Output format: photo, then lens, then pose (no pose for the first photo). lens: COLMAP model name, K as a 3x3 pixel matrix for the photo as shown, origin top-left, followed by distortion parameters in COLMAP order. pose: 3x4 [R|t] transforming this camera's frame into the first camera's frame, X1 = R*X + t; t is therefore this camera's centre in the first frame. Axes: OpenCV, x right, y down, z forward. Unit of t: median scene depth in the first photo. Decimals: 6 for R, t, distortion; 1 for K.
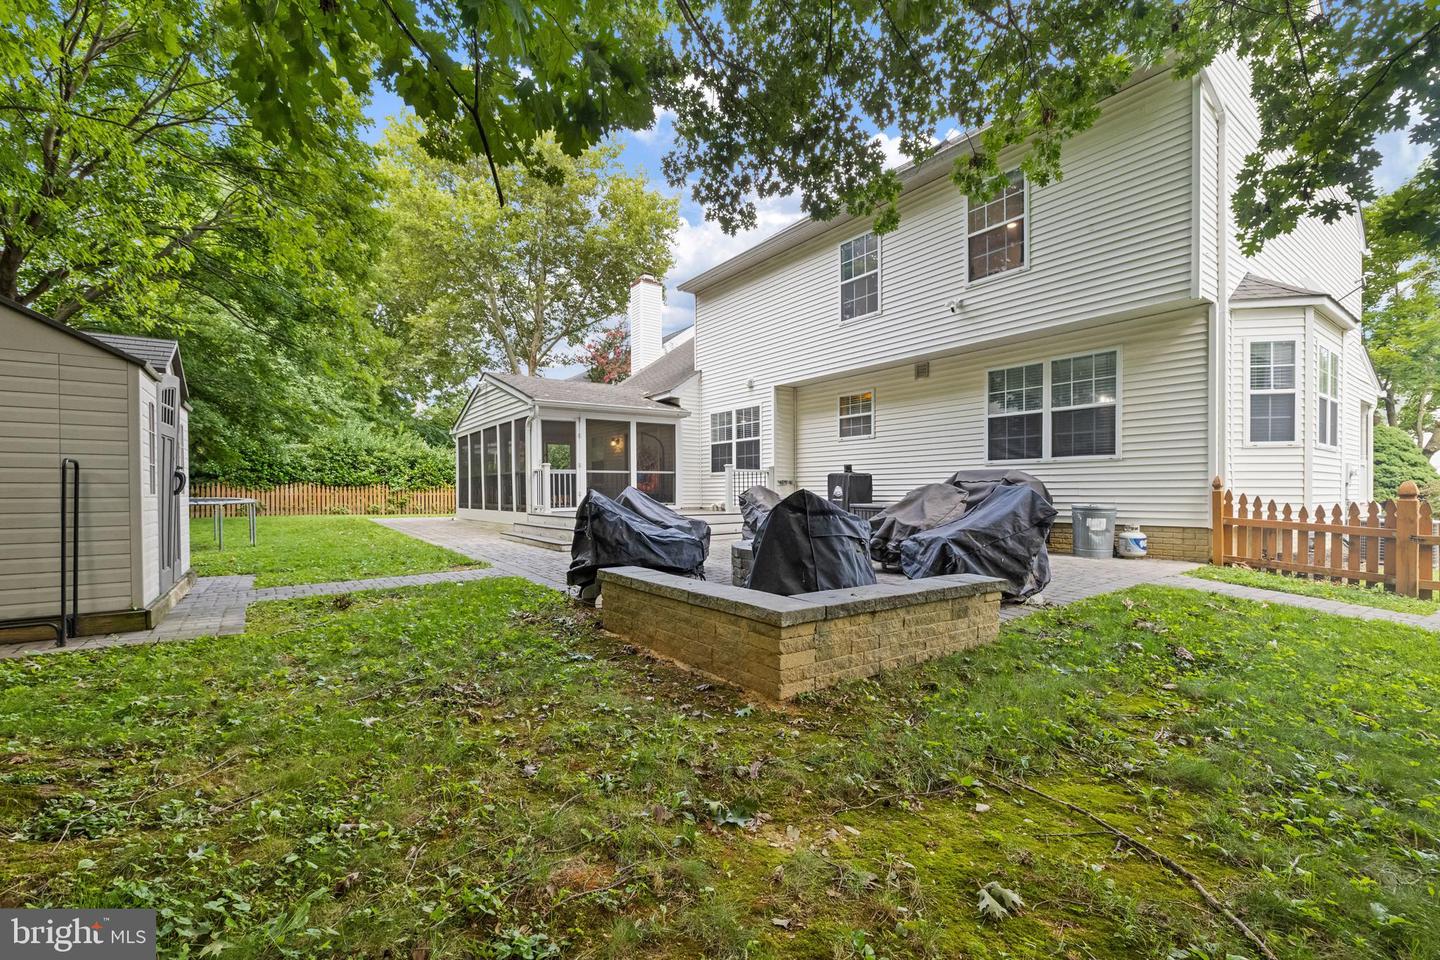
lens RADIAL K [[611.0, 0, 719.1], [0, 611.0, 488.8], [0, 0, 1]] dist [-0.000030, -0.000018]
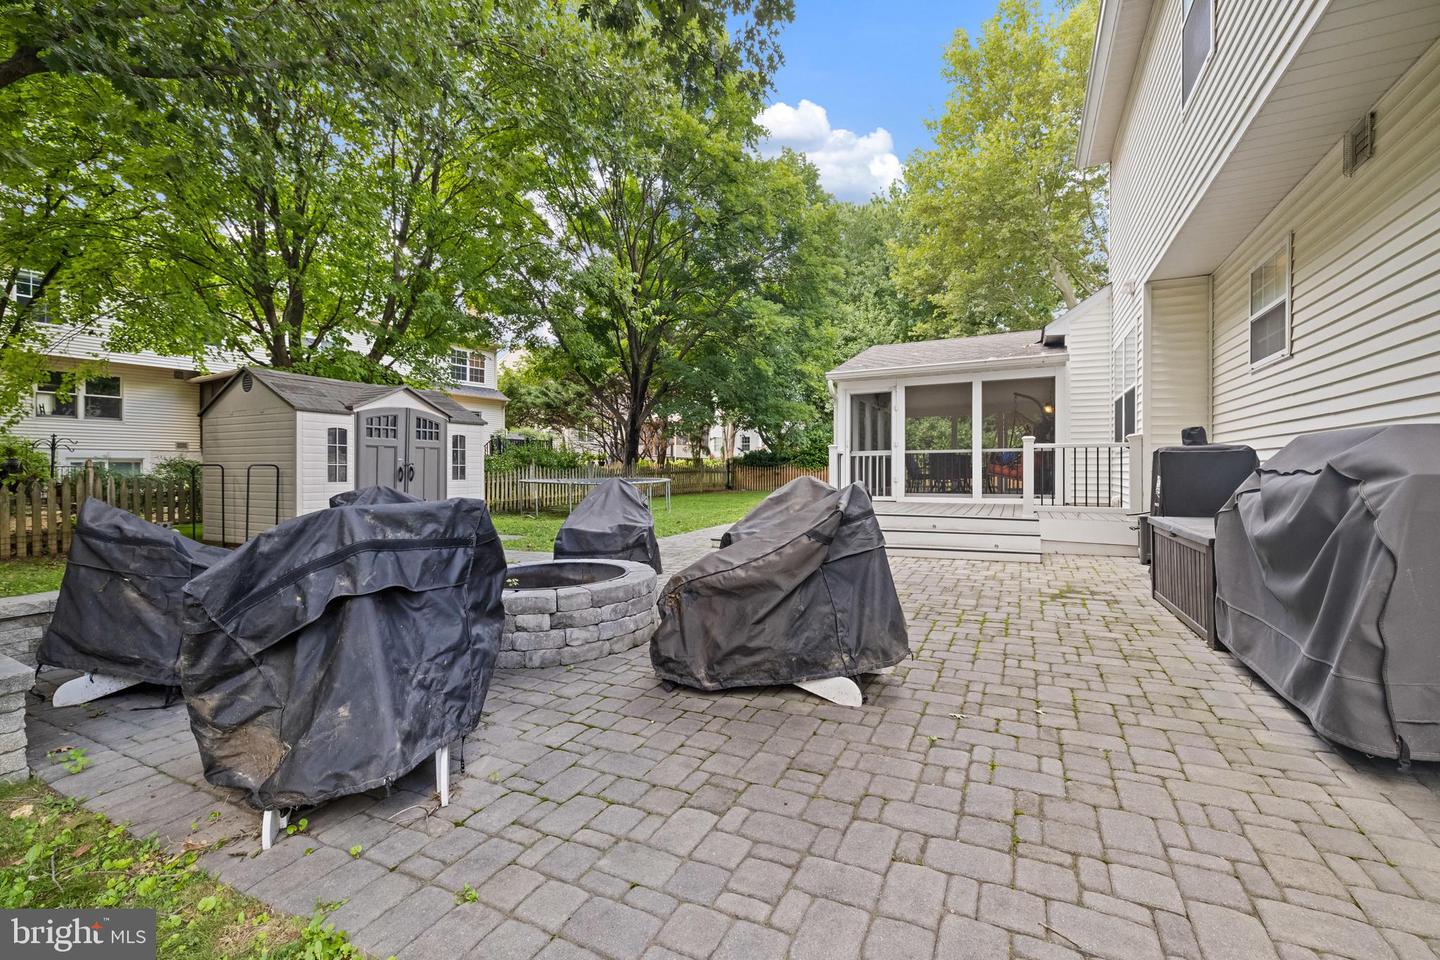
lens RADIAL K [[611.0, 0, 722.3], [0, 611.0, 471.9], [0, 0, 1]] dist [-0.000030, -0.000018]
pose [[0.466441, 0.007098, -0.884524, 0.382616], [-0.000149, 0.999968, 0.007946, -0.009215], [0.884552, -0.003575, 0.466427, 0.423080]]
